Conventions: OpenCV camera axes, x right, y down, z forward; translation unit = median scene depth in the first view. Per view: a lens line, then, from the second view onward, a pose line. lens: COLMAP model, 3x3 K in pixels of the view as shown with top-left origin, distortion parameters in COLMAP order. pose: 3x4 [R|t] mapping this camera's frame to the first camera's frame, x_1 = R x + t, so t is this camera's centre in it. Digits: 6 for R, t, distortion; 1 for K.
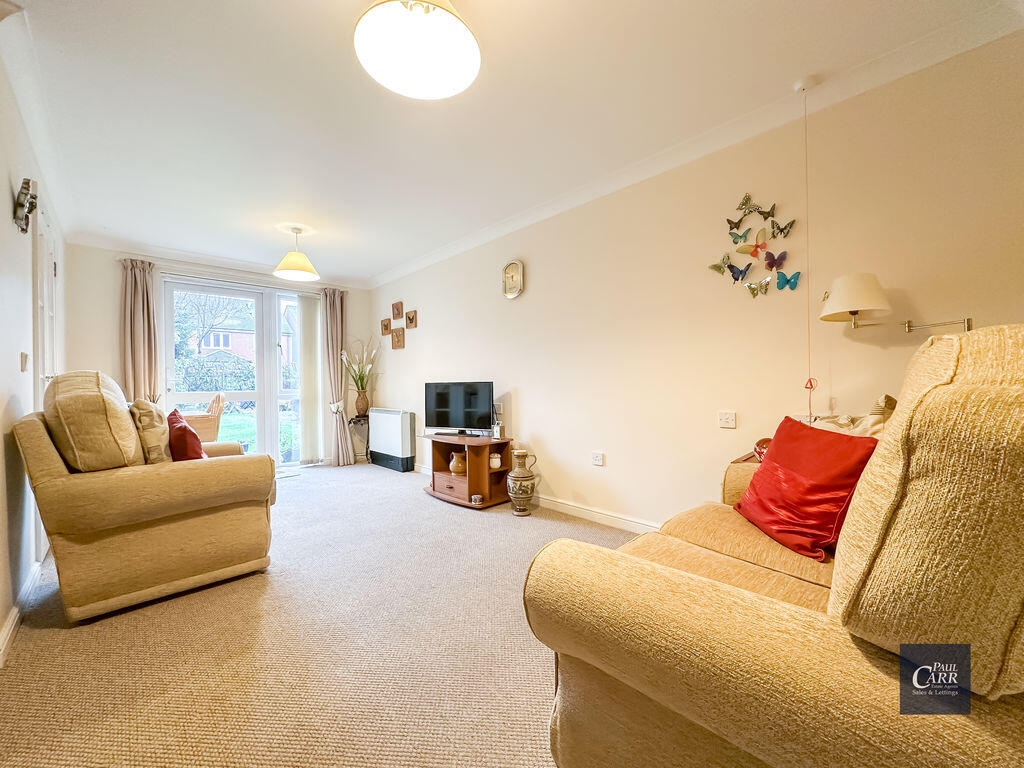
lens RADIAL K [[411.2, 0, 512.0], [0, 411.2, 384.0], [0, 0, 1]] dist [-0.000499, 0.000024]
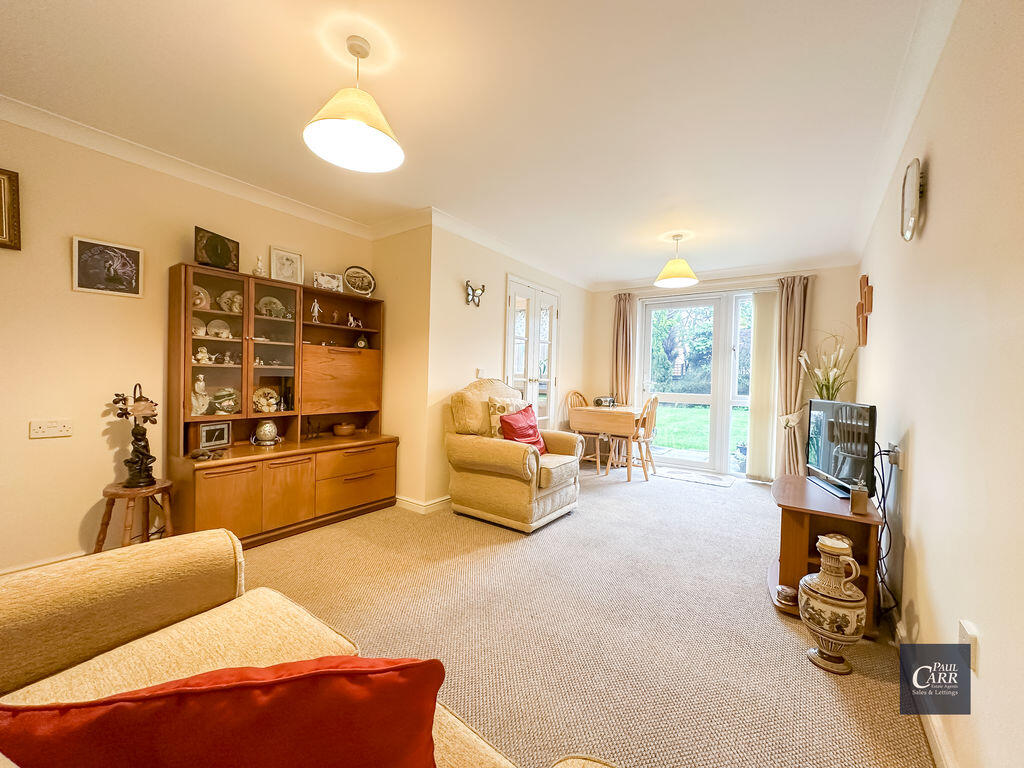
lens RADIAL K [[411.2, 0, 512.0], [0, 411.2, 384.0], [0, 0, 1]] dist [-0.000499, 0.000024]
pose [[0.168394, 0.036844, -0.985031, 0.404556], [-0.031282, 0.998998, 0.032019, -0.037698], [0.985223, 0.025422, 0.169378, 0.445031]]
